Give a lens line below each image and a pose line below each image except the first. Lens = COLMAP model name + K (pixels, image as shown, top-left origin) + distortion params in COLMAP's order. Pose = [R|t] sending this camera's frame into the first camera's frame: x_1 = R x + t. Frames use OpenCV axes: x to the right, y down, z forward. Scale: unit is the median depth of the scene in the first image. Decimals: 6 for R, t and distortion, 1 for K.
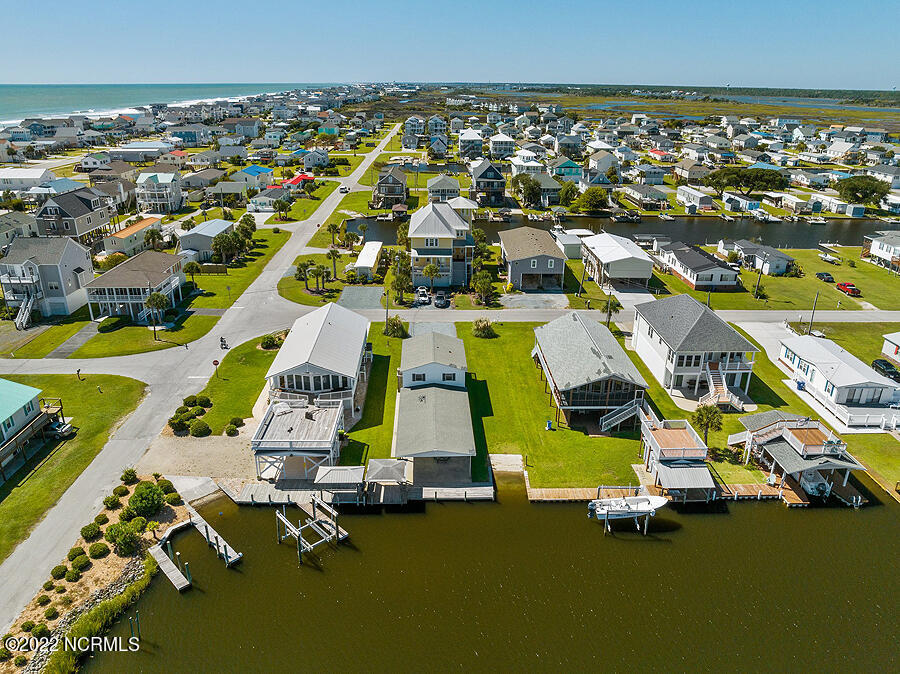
lens RADIAL K [[636.3, 0, 450.0], [0, 636.3, 337.0], [0, 0, 1]] dist [-0.032618, -0.006799]
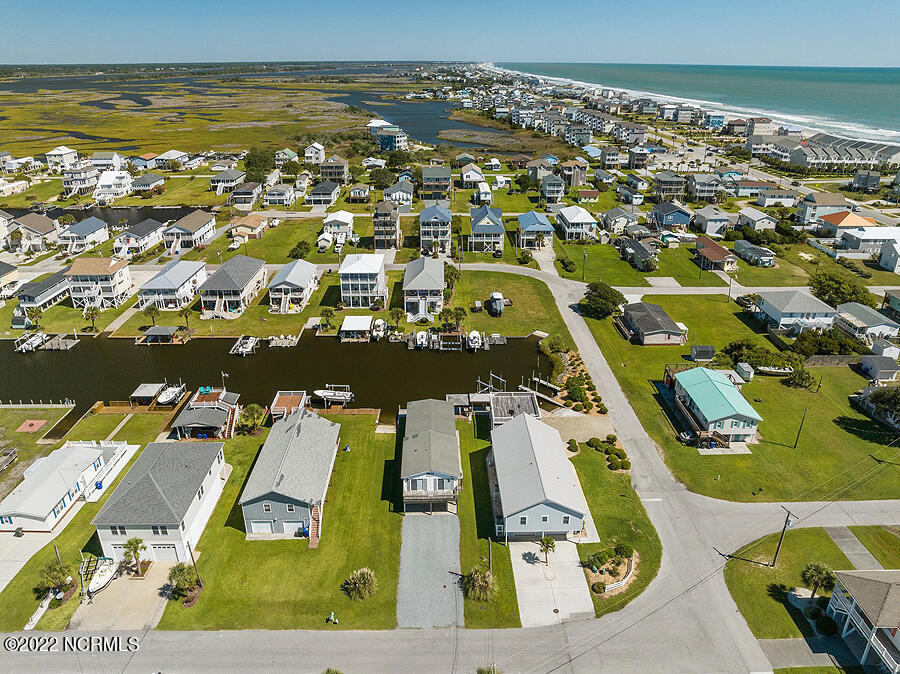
lens RADIAL K [[627.6, 0, 450.0], [0, 627.6, 337.0], [0, 0, 1]] dist [-0.033266, 0.000311]
pose [[-0.999933, -0.011410, 0.002156, -0.057082], [-0.006415, 0.697552, 0.716505, -0.864271], [-0.009679, 0.716443, -0.697578, 1.524752]]
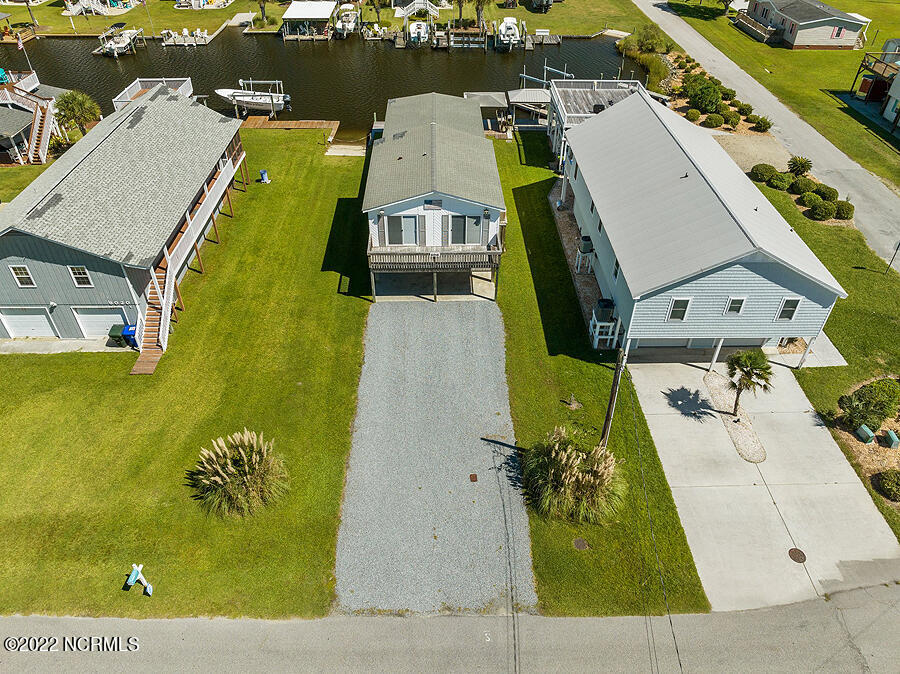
lens RADIAL K [[627.6, 0, 450.0], [0, 627.6, 337.0], [0, 0, 1]] dist [-0.033266, 0.000311]
pose [[-0.999785, -0.020729, 0.000404, -0.038763], [-0.009478, 0.474310, 0.880307, -0.316527], [-0.018440, 0.880114, -0.474404, 1.257045]]
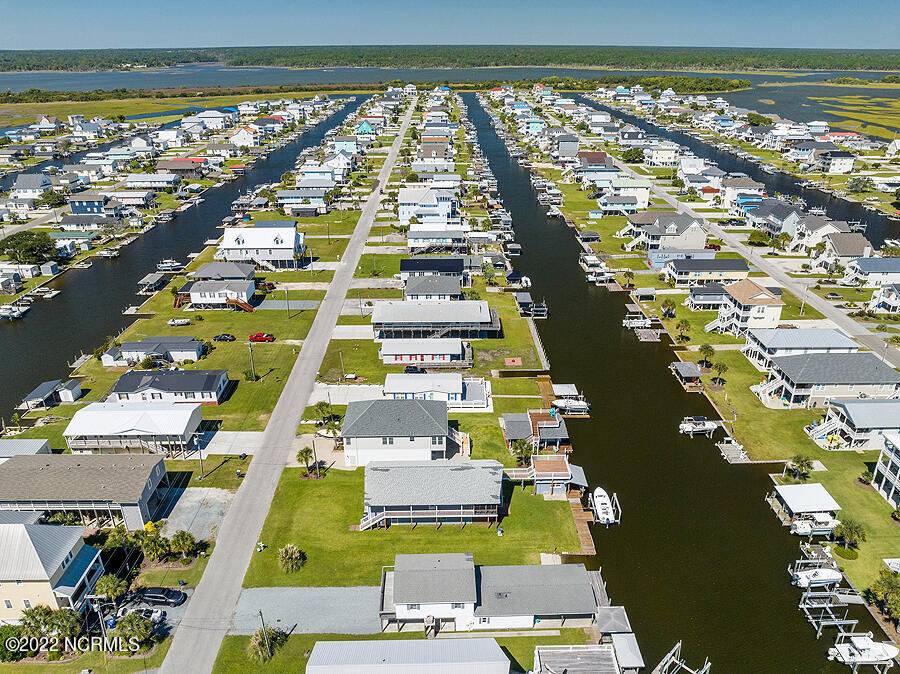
lens RADIAL K [[636.3, 0, 450.0], [0, 636.3, 337.0], [0, 0, 1]] dist [-0.032618, -0.006799]
pose [[0.005517, -0.427625, 0.903939, -0.704065], [0.374522, 0.839043, 0.394639, -0.620018], [-0.927202, 0.336367, 0.164784, 0.646952]]
